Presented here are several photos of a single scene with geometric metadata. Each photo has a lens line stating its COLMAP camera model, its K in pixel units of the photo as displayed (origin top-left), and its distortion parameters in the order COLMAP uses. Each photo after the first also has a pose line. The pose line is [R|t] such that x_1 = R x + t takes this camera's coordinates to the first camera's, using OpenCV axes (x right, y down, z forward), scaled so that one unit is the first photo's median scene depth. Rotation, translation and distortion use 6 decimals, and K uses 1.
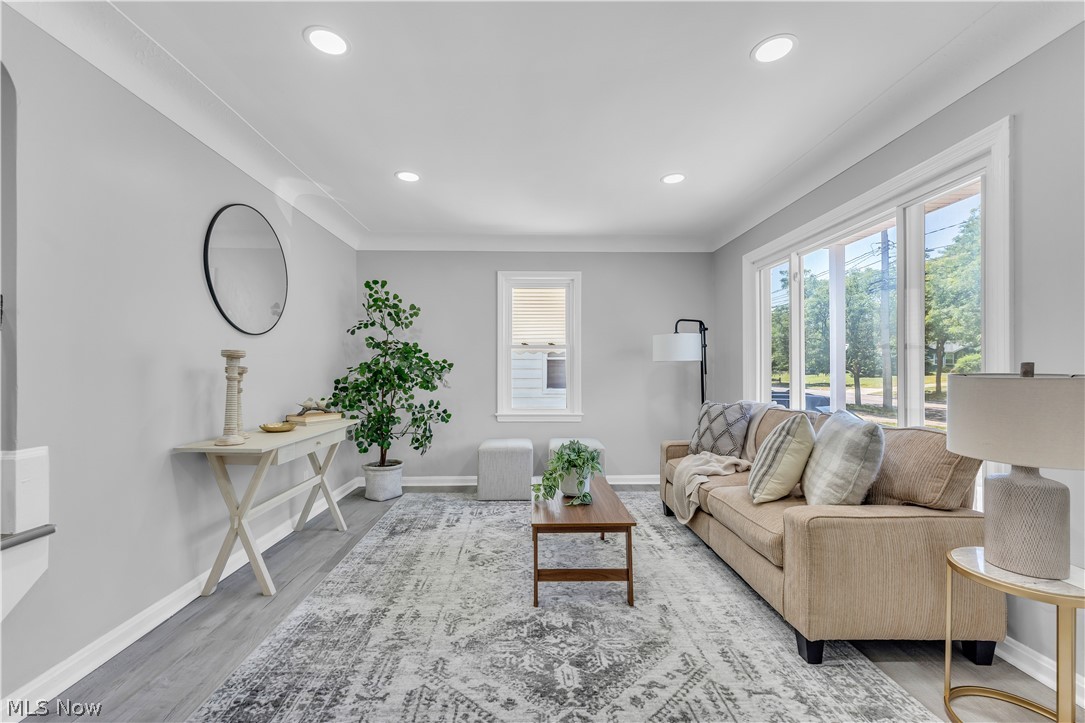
lens RADIAL K [[437.3, 0, 533.1], [0, 437.3, 366.7], [0, 0, 1]] dist [0.001181, -0.000695]
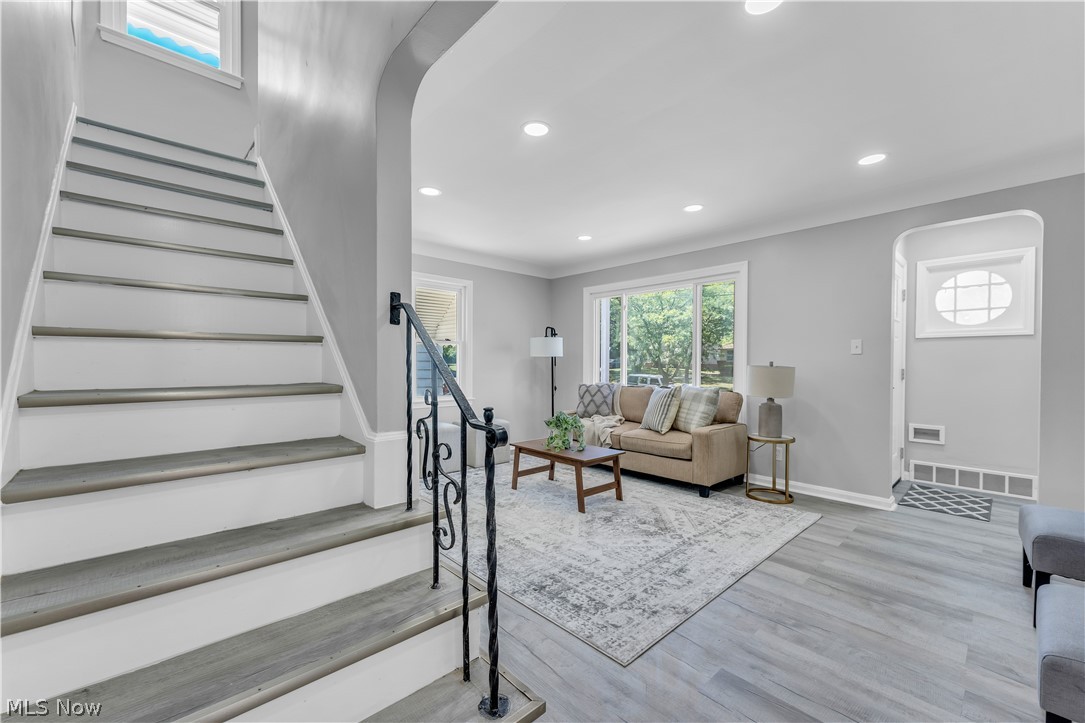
lens RADIAL K [[437.3, 0, 535.9], [0, 437.3, 365.3], [0, 0, 1]] dist [0.001181, -0.000695]
pose [[0.750669, 0.004240, 0.660664, -1.281641], [-0.012937, 0.999882, 0.008283, 0.008036], [-0.660551, -0.014765, 0.750636, -0.060184]]
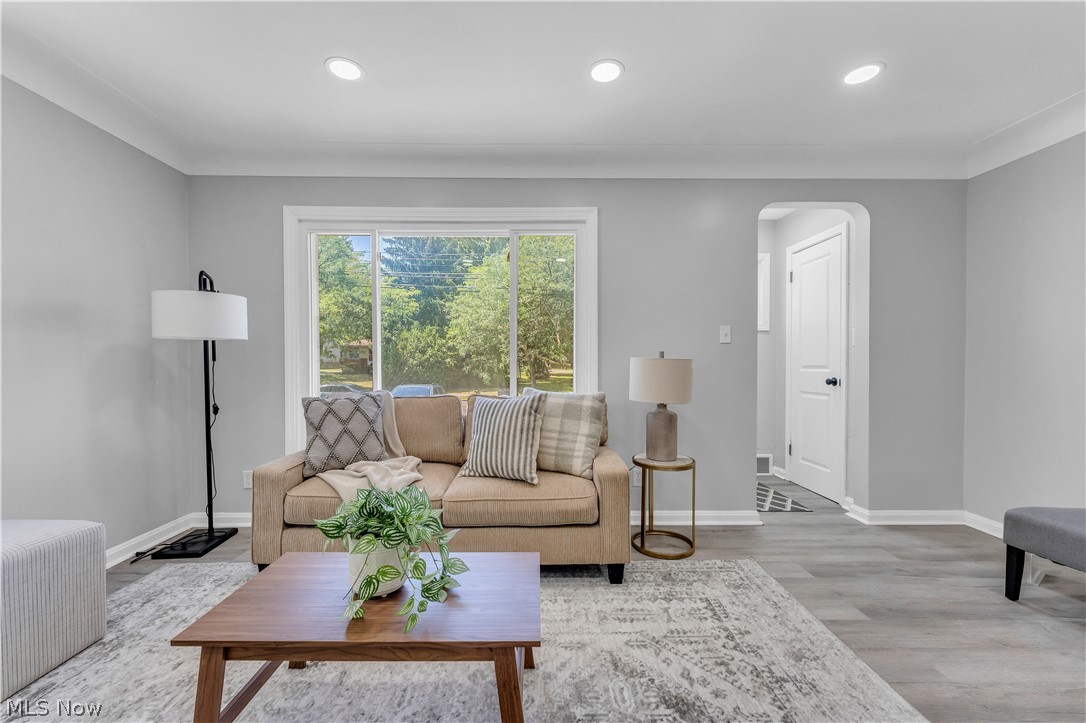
lens RADIAL K [[437.7, 0, 537.7], [0, 437.7, 368.0], [0, 0, 1]] dist [0.001181, -0.000695]
pose [[0.007550, -0.009796, 0.999924, -0.564204], [-0.008389, 0.999916, 0.009860, 0.035512], [-0.999936, -0.008463, 0.007468, 1.094733]]
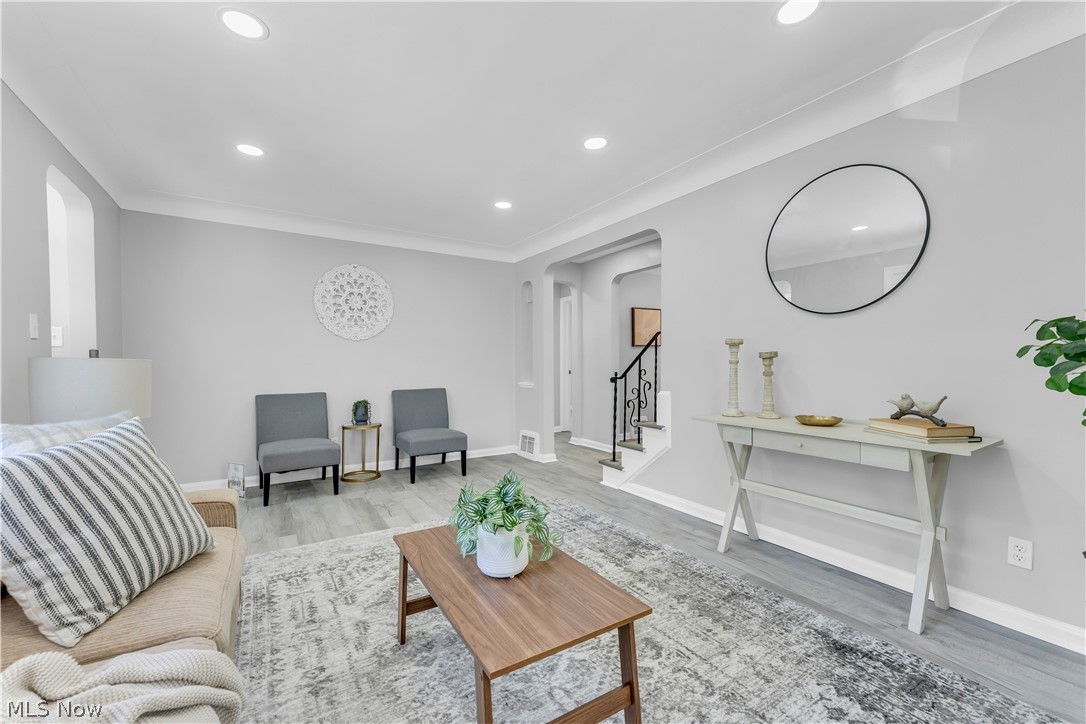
lens RADIAL K [[437.7, 0, 534.2], [0, 437.7, 365.9], [0, 0, 1]] dist [0.001181, -0.000695]
pose [[-0.860630, 0.007526, -0.509176, 0.469048], [0.008468, 0.999964, 0.000467, 0.037328], [0.509161, -0.003910, -0.860662, 2.038767]]
